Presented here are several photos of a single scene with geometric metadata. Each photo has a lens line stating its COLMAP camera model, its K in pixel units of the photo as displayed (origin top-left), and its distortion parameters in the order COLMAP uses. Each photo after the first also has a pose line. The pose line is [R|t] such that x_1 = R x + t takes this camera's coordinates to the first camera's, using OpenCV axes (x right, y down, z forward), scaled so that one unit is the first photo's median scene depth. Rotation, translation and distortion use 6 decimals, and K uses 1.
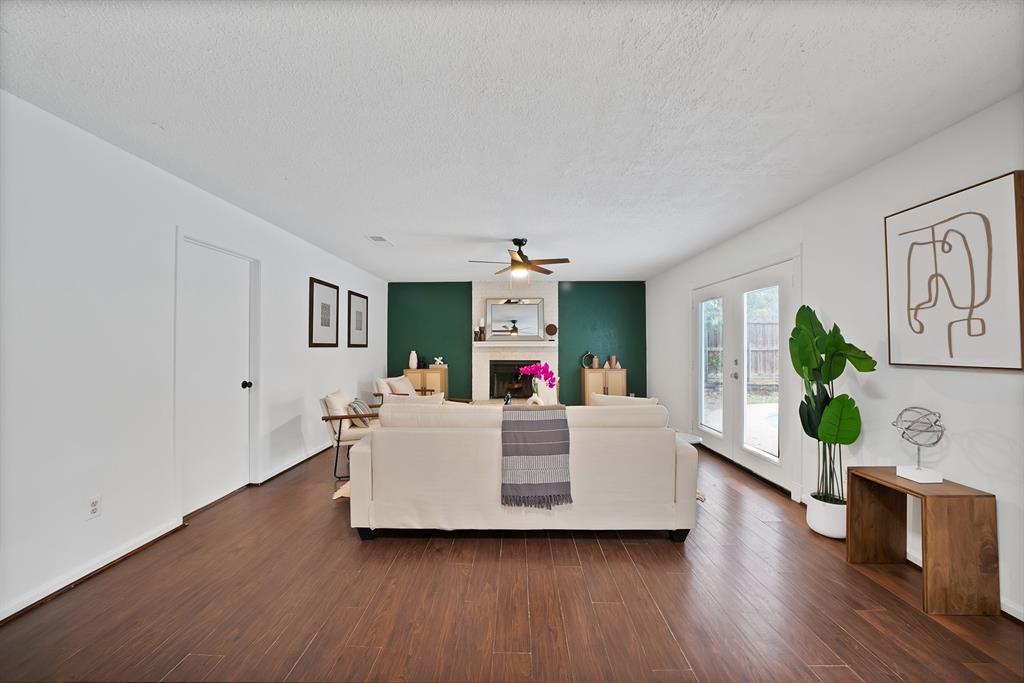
lens RADIAL K [[367.2, 0, 507.8], [0, 367.2, 343.4], [0, 0, 1]] dist [-0.026481, 0.002788]
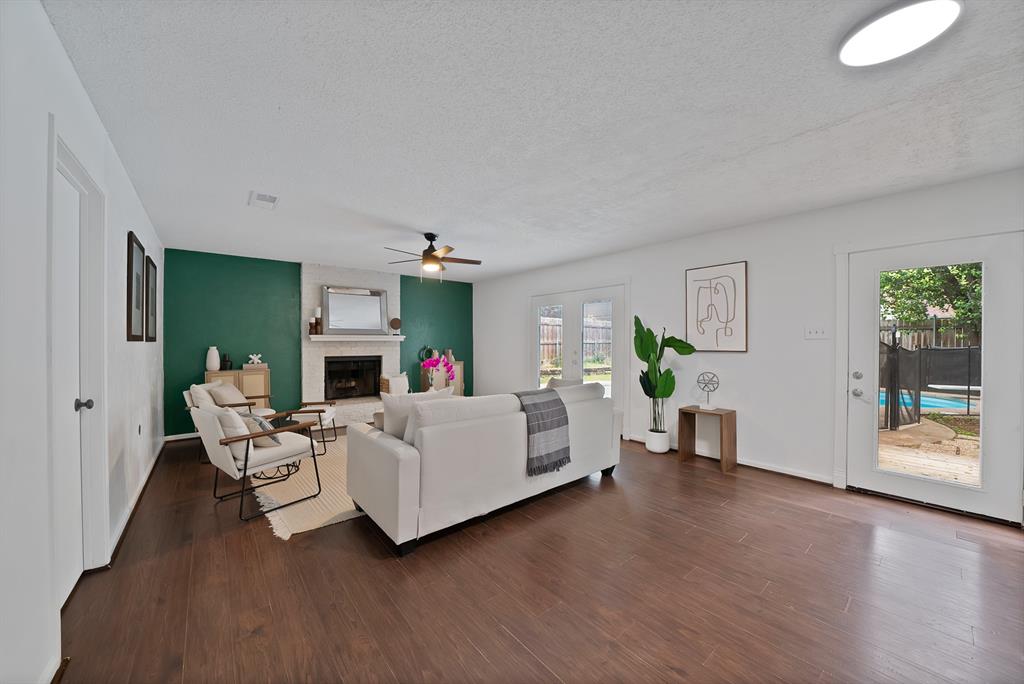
lens RADIAL K [[367.2, 0, 507.8], [0, 367.2, 343.9], [0, 0, 1]] dist [-0.026481, 0.002788]
pose [[0.760060, -0.002759, 0.649847, -0.570394], [-0.006933, 0.999900, 0.012355, 0.004249], [-0.649816, -0.013896, 0.759964, 0.117138]]
